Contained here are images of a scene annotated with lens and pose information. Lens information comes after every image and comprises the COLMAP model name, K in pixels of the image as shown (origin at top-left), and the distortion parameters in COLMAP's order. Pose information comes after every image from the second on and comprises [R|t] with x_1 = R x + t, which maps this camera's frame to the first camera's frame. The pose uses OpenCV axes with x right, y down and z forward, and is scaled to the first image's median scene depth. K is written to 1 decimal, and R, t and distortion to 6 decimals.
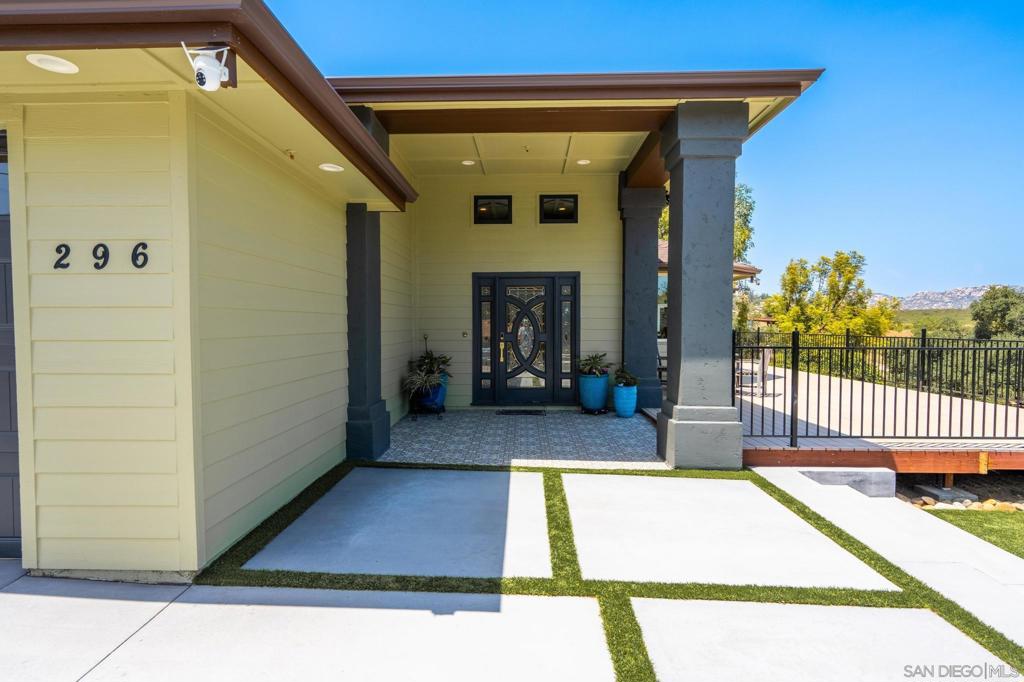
lens RADIAL K [[530.4, 0, 513.6], [0, 530.4, 335.1], [0, 0, 1]] dist [0.000591, 0.000829]
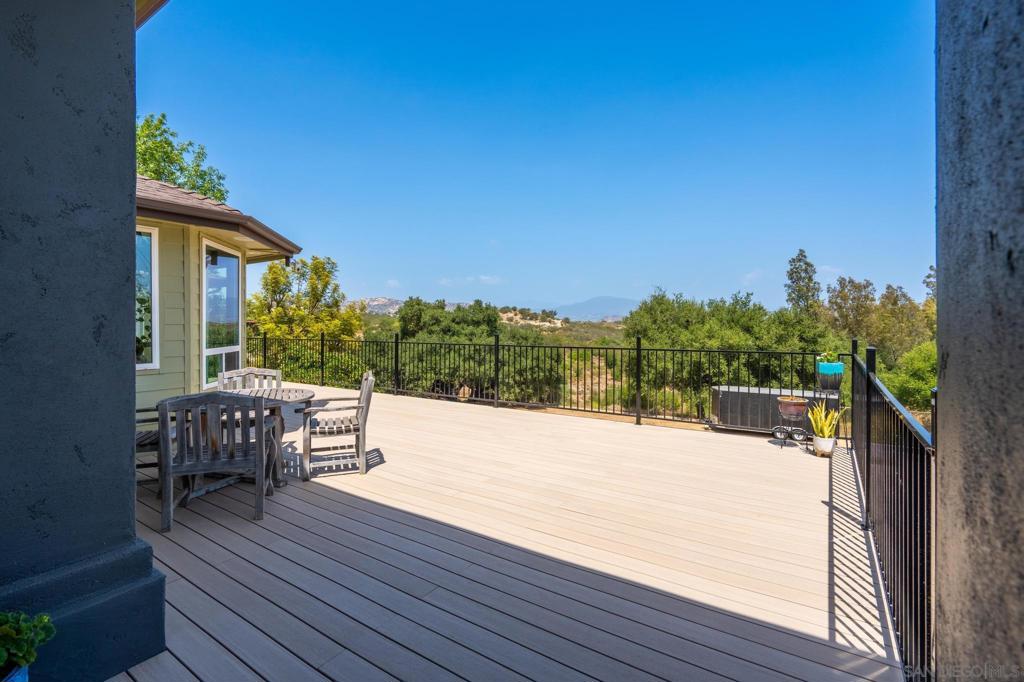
lens RADIAL K [[467.5, 0, 498.4], [0, 467.5, 321.9], [0, 0, 1]] dist [0.017497, 0.000054]
pose [[0.553959, 0.001027, 0.832543, 0.152498], [0.021874, 0.999636, -0.015788, -0.019232], [-0.832257, 0.026957, 0.553735, 0.661837]]
